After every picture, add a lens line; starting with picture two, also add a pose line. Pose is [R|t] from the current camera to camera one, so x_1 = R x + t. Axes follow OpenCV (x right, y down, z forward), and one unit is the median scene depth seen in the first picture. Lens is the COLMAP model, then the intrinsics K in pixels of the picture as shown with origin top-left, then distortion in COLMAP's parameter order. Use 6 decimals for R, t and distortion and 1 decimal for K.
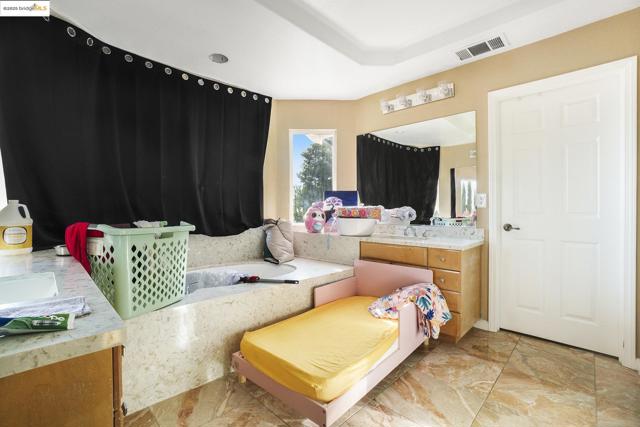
lens RADIAL K [[282.6, 0, 314.5], [0, 282.6, 209.6], [0, 0, 1]] dist [-0.027002, 0.001015]
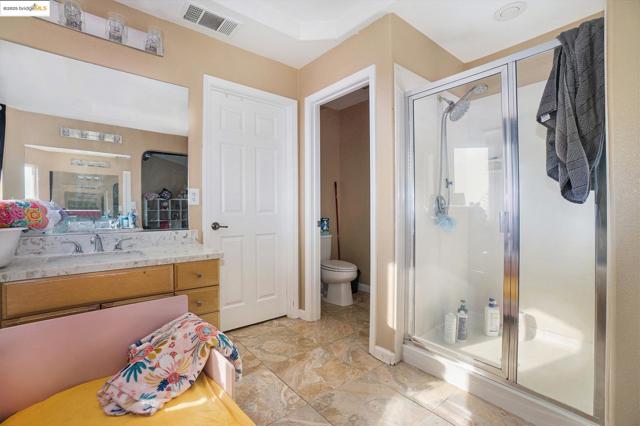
lens RADIAL K [[282.6, 0, 314.5], [0, 282.6, 209.1], [0, 0, 1]] dist [-0.027002, 0.001015]
pose [[0.104888, -0.006177, 0.994465, -0.262230], [-0.001327, 0.999979, 0.006351, -0.000693], [-0.994483, -0.001986, 0.104877, 0.670914]]
